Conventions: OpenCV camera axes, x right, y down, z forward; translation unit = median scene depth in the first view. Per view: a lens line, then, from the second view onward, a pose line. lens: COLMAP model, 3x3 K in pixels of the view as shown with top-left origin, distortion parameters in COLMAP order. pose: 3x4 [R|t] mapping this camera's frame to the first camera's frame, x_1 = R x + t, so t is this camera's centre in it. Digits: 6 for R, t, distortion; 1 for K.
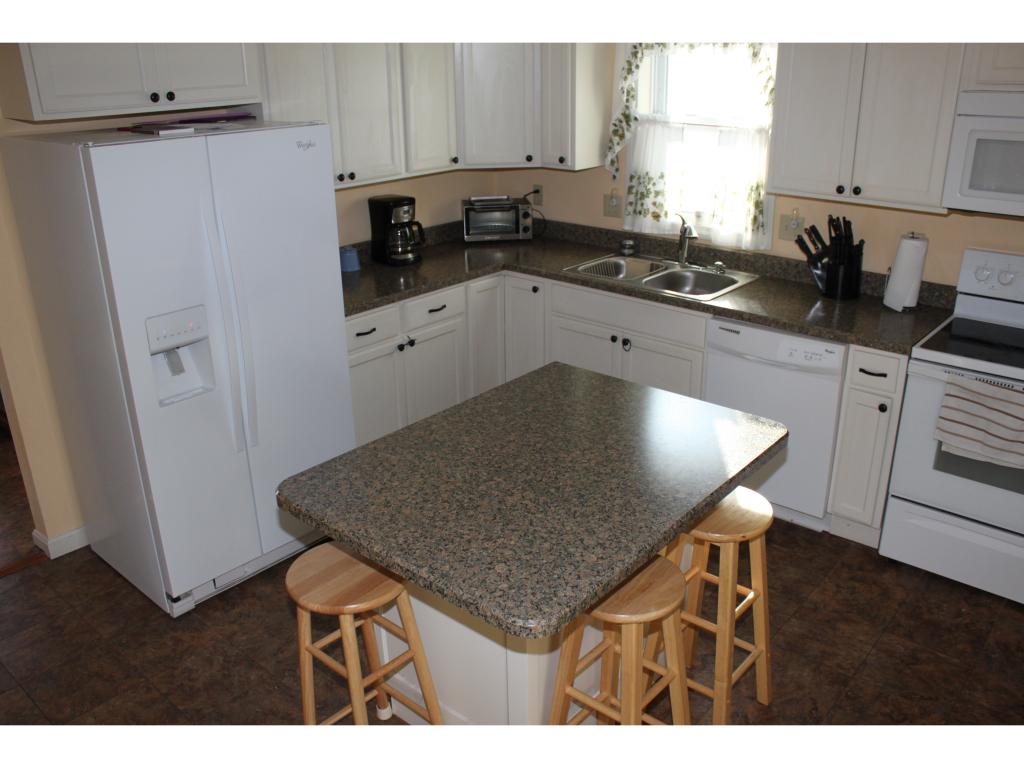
lens RADIAL K [[862.5, 0, 517.4], [0, 862.5, 379.8], [0, 0, 1]] dist [-0.153301, 0.116494]
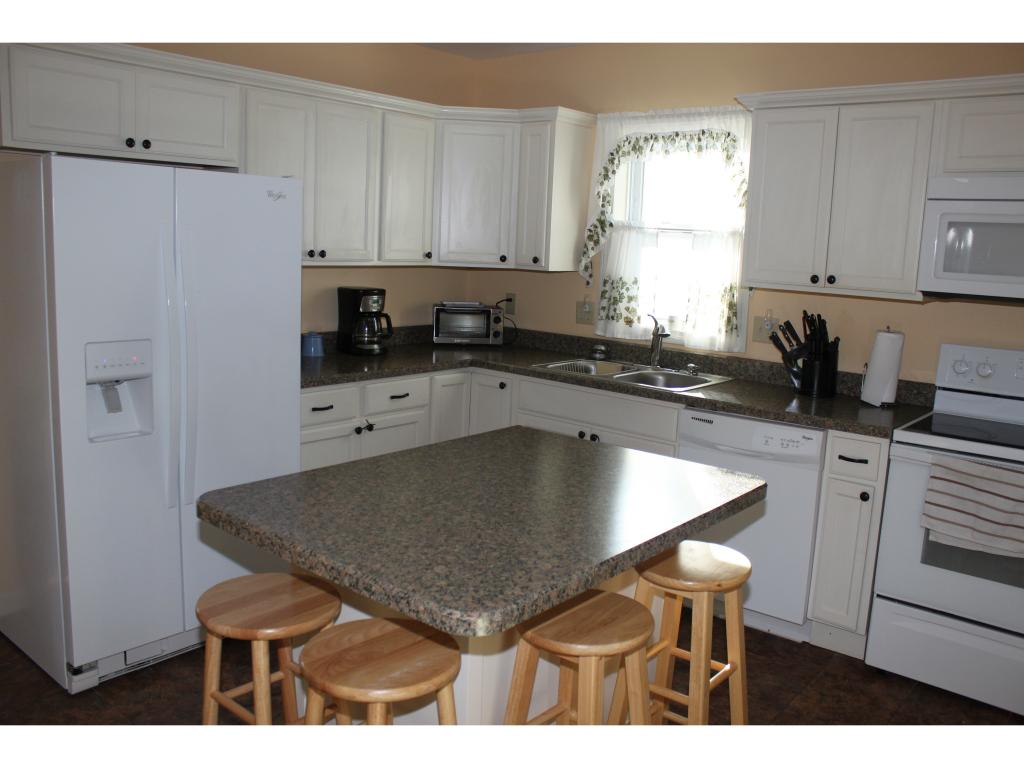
lens RADIAL K [[862.5, 0, 517.7], [0, 862.5, 381.8], [0, 0, 1]] dist [-0.153301, 0.116494]
pose [[0.998287, 0.051931, 0.026947, 0.014936], [-0.044906, 0.975348, -0.216057, 0.128571], [-0.037502, 0.214477, 0.976009, 0.068121]]
